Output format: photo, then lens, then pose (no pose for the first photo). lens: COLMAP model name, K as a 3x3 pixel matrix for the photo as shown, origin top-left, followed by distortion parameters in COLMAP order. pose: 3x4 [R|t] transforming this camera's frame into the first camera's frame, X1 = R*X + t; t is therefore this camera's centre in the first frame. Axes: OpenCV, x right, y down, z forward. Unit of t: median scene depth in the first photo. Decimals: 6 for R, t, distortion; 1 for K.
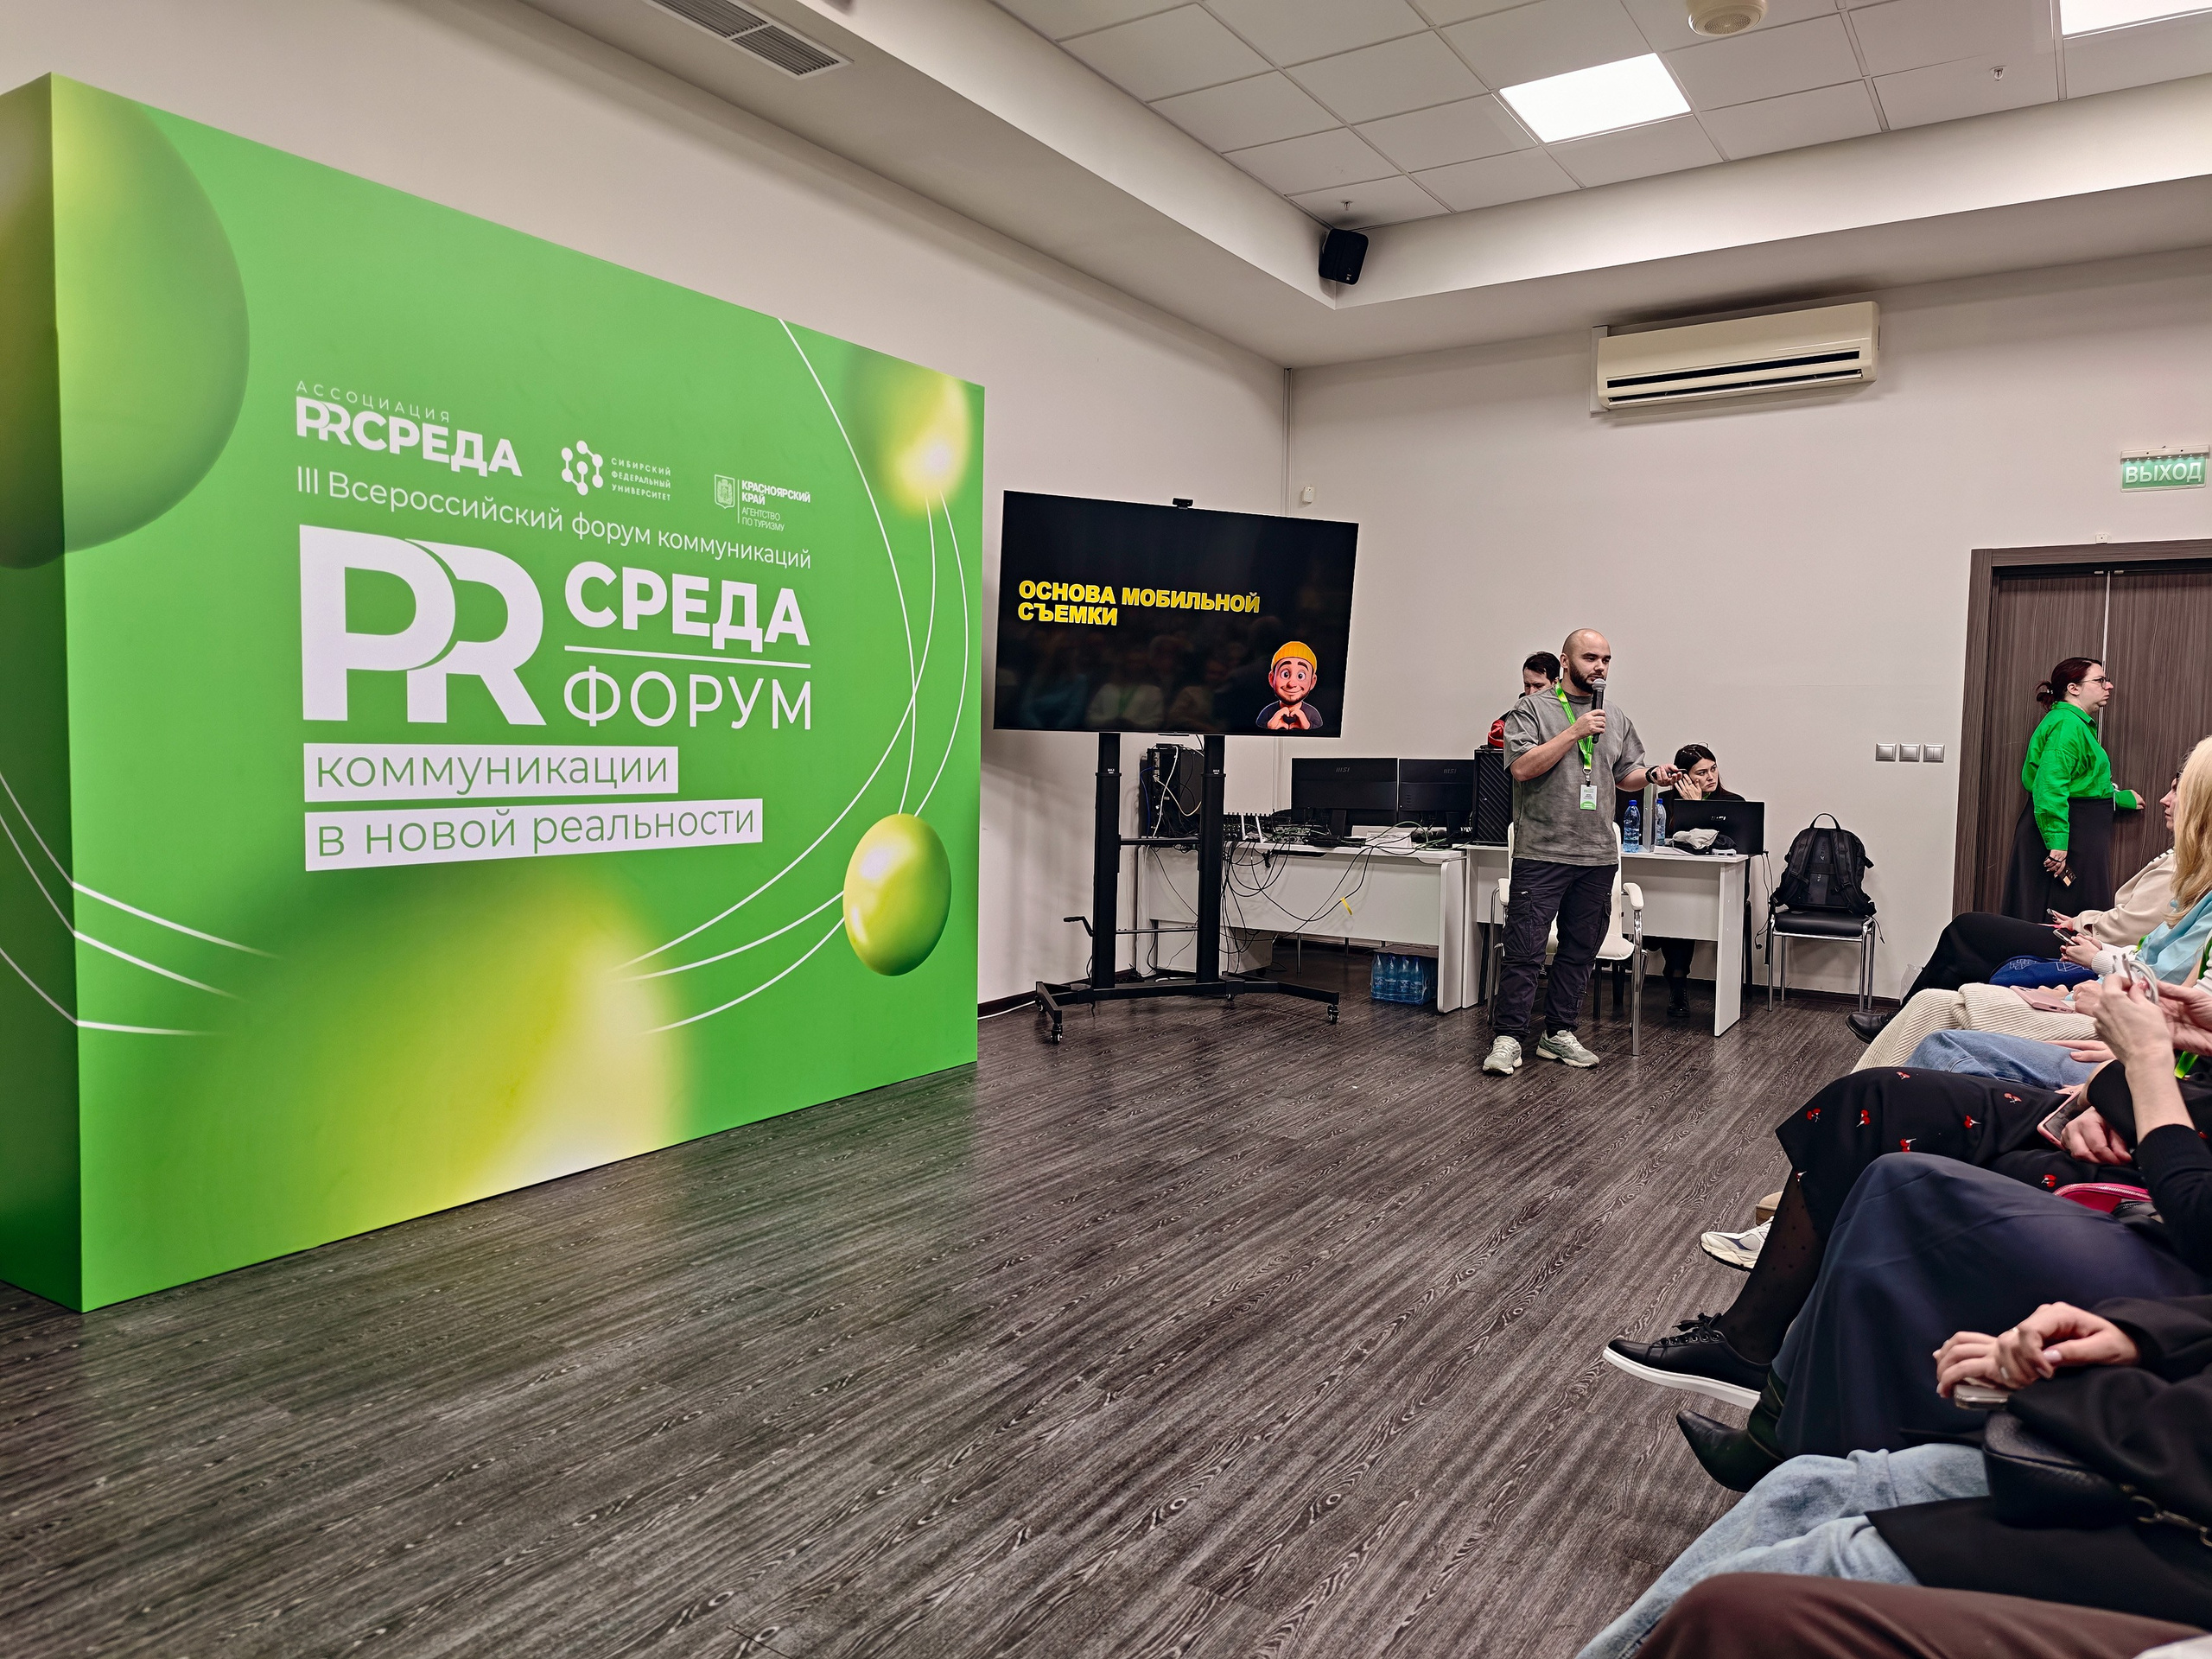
lens RADIAL K [[1488.5, 0, 1109.6], [0, 1488.5, 844.0], [0, 0, 1]] dist [0.008591, -0.000824]
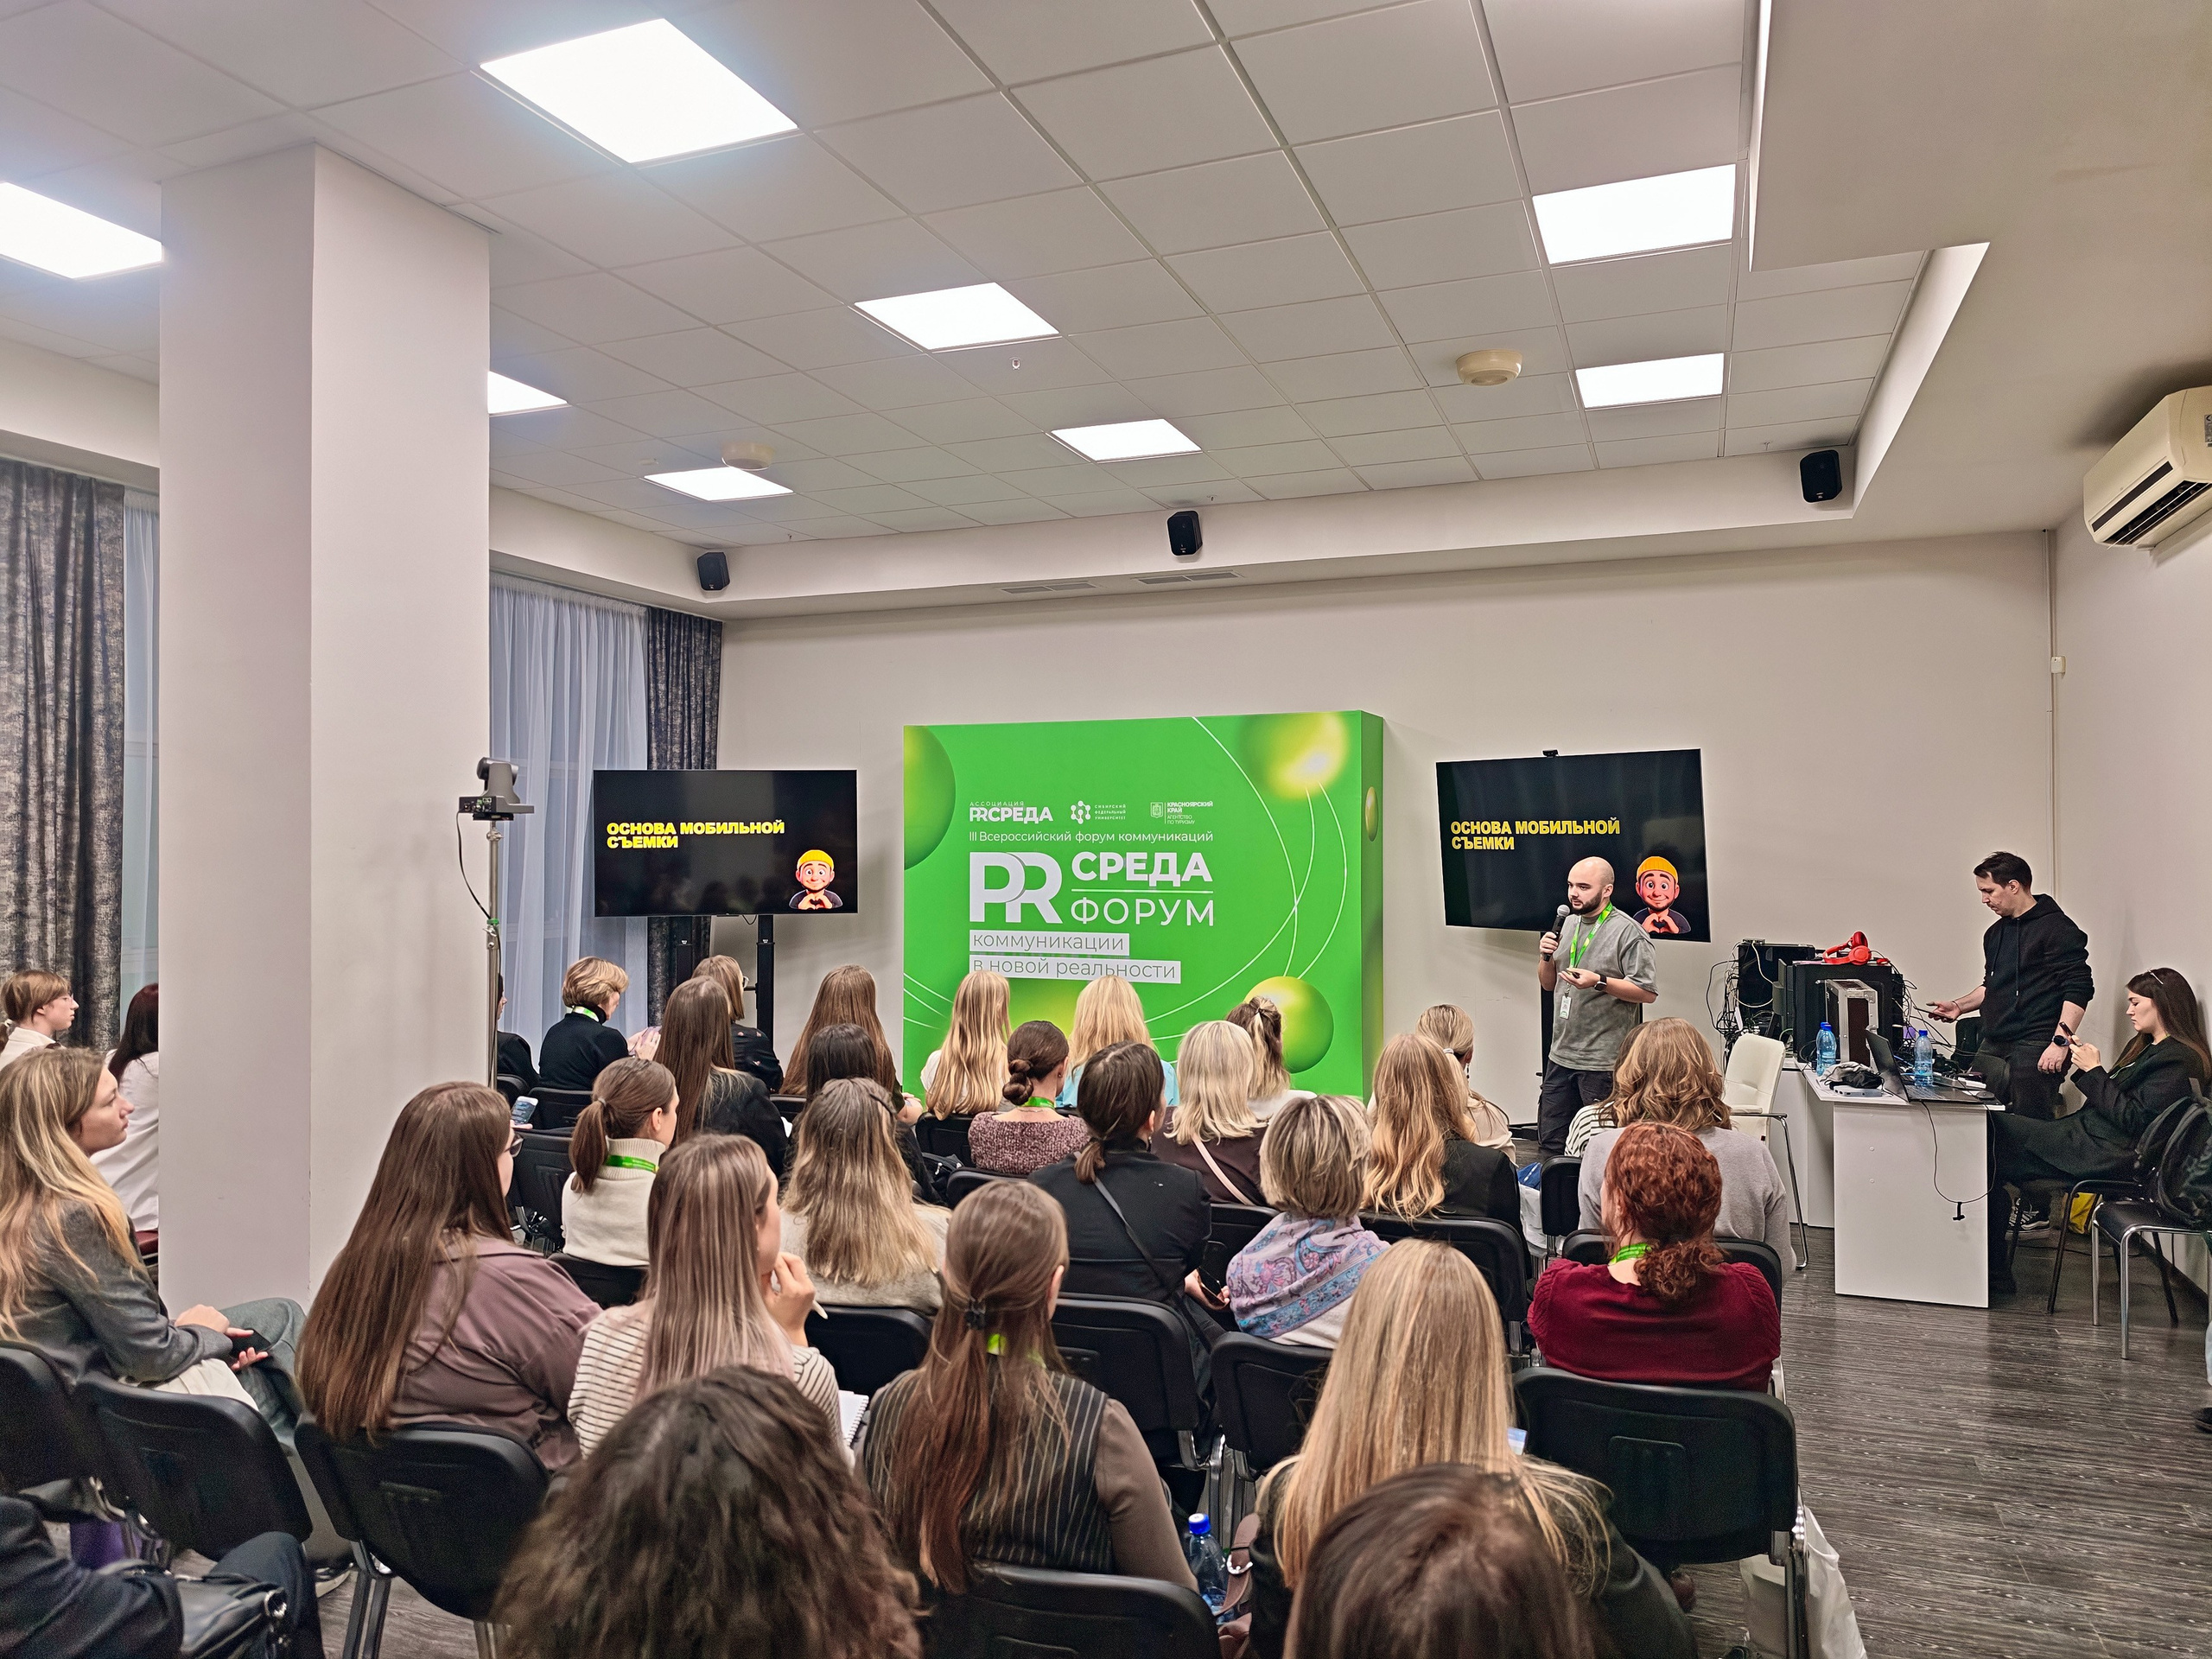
lens RADIAL K [[1488.5, 0, 1109.6], [0, 1488.5, 825.6], [0, 0, 1]] dist [0.008591, -0.000824]
pose [[0.197241, -0.021426, -0.980121, 1.756501], [-0.061144, 0.997546, -0.034112, -0.142873], [0.978446, 0.066656, 0.195447, 0.545883]]
